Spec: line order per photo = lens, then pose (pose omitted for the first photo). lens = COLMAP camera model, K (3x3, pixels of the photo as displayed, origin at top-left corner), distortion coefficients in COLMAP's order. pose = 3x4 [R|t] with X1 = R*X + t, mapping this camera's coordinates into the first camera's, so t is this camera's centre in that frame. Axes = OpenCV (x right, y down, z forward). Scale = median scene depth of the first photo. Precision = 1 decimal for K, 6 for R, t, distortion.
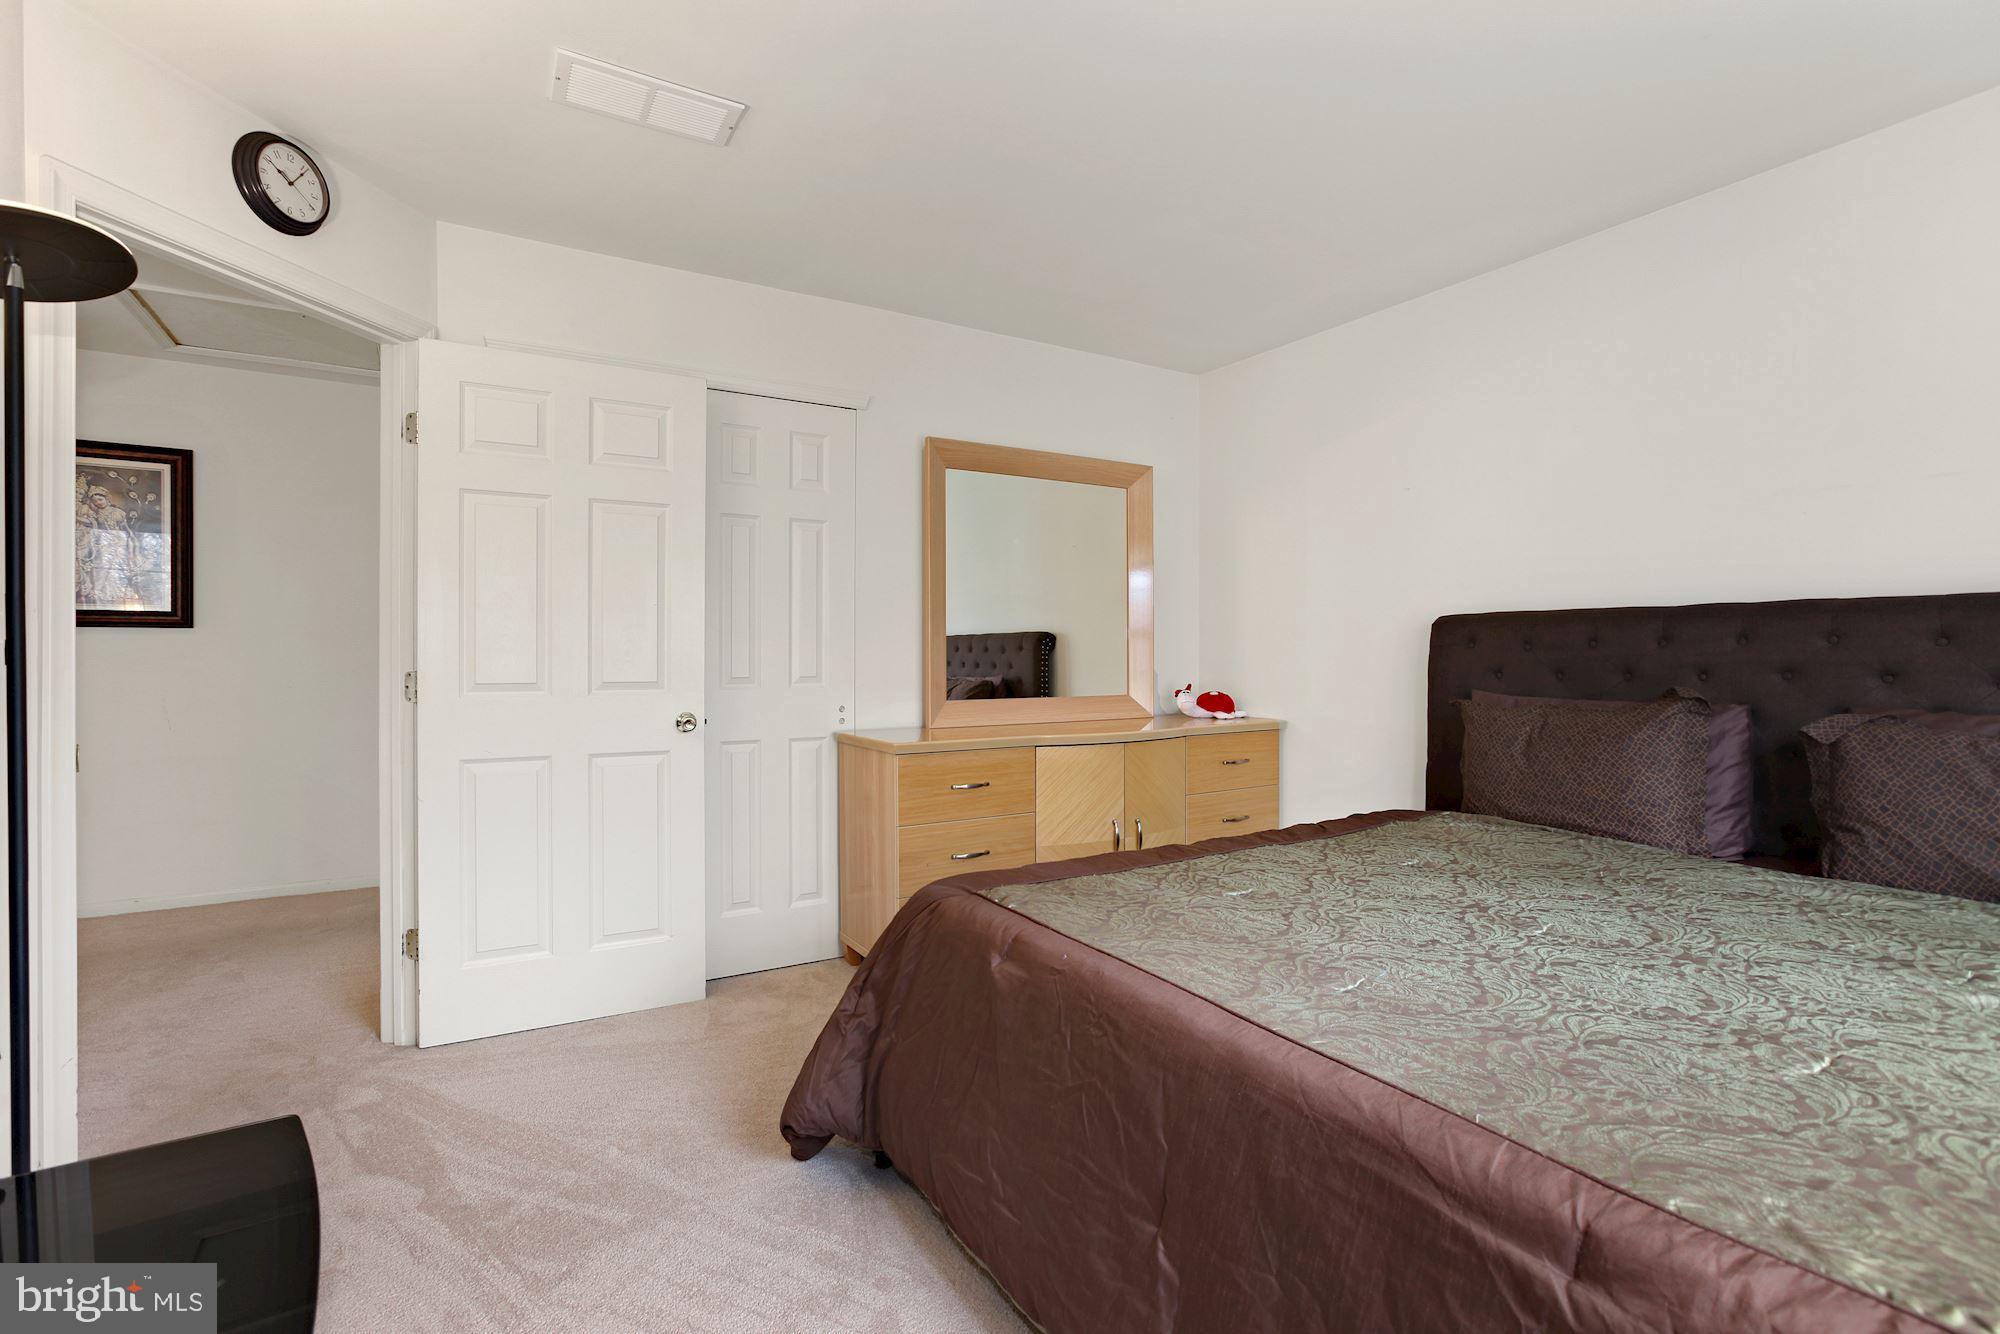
lens RADIAL K [[917.8, 0, 997.1], [0, 917.8, 660.2], [0, 0, 1]] dist [-0.011408, 0.000455]
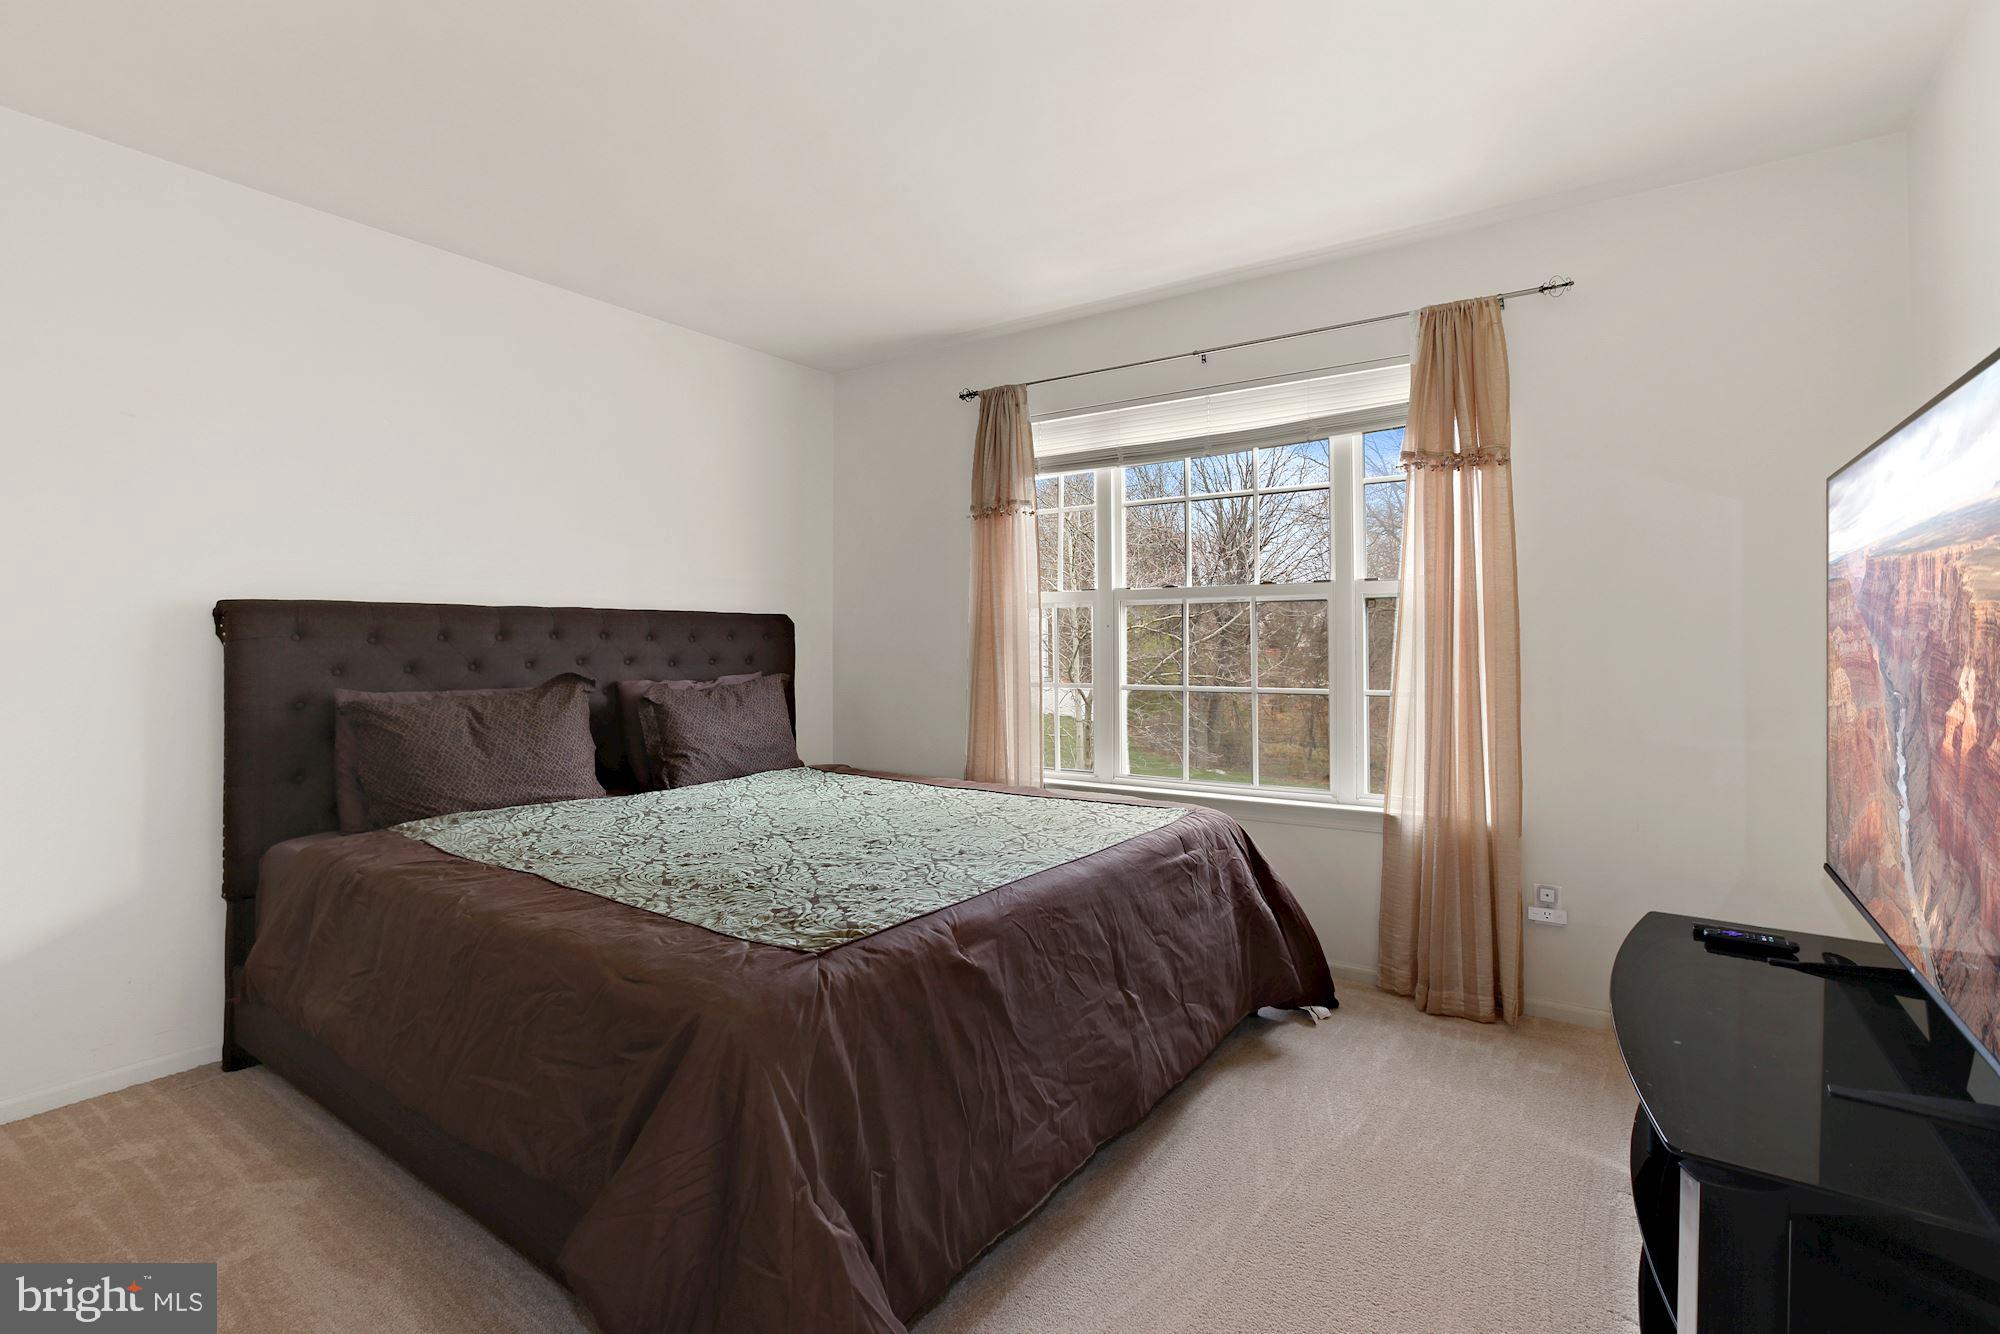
lens RADIAL K [[917.8, 0, 987.1], [0, 917.8, 653.9], [0, 0, 1]] dist [-0.011408, 0.000455]
pose [[-0.400444, -0.006328, 0.916300, -0.757326], [0.010589, 0.999877, 0.011533, -0.006358], [-0.916260, 0.014321, -0.400327, 1.135129]]
